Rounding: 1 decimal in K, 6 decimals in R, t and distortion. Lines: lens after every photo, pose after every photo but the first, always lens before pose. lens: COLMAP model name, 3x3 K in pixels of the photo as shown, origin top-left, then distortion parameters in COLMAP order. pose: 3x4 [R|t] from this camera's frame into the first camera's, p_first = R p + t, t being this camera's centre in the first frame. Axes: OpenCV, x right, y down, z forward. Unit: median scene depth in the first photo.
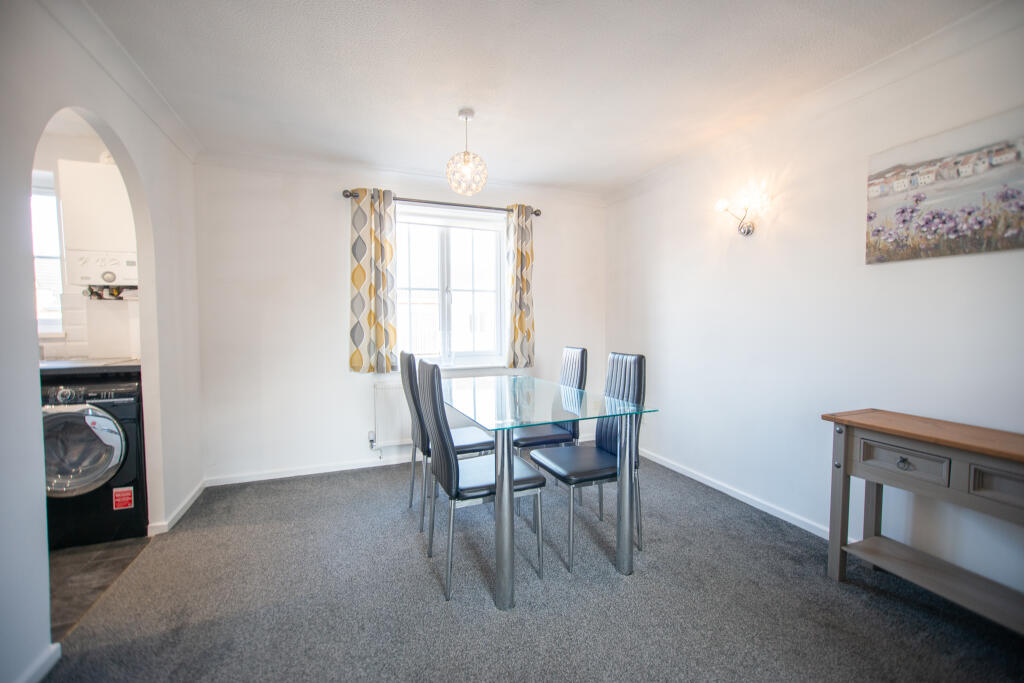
lens RADIAL K [[392.6, 0, 510.7], [0, 392.6, 337.6], [0, 0, 1]] dist [-0.001166, 0.000257]
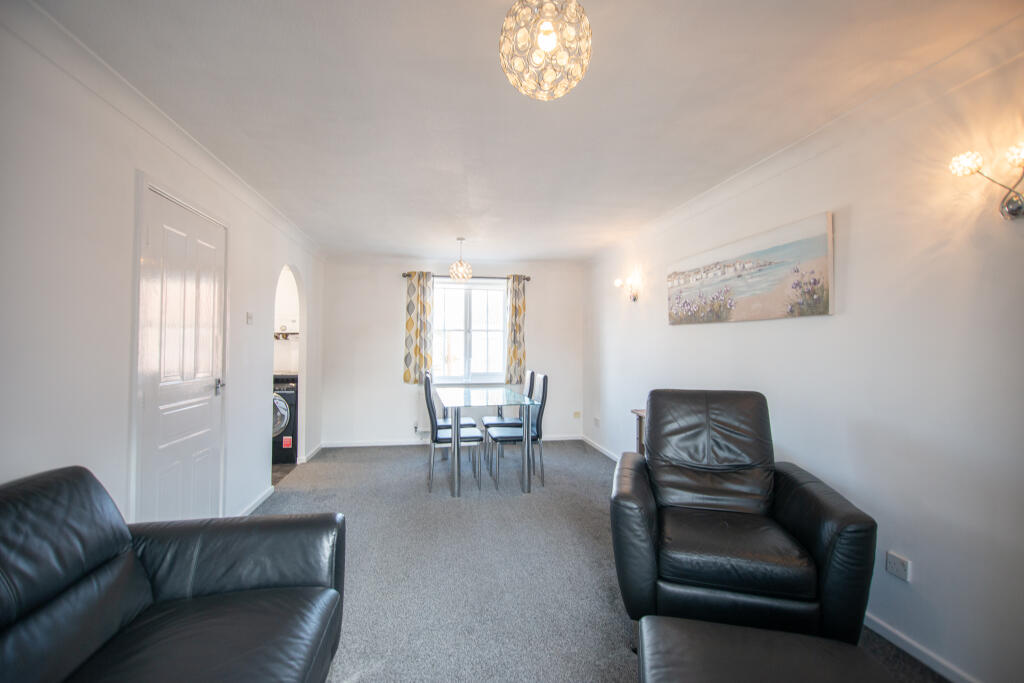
lens RADIAL K [[392.6, 0, 510.7], [0, 392.6, 337.6], [0, 0, 1]] dist [-0.001166, 0.000257]
pose [[0.980353, 0.003324, -0.197221, 0.345620], [-0.015359, 0.998109, -0.059524, -0.010914], [0.196650, 0.061383, 0.978550, -0.512864]]
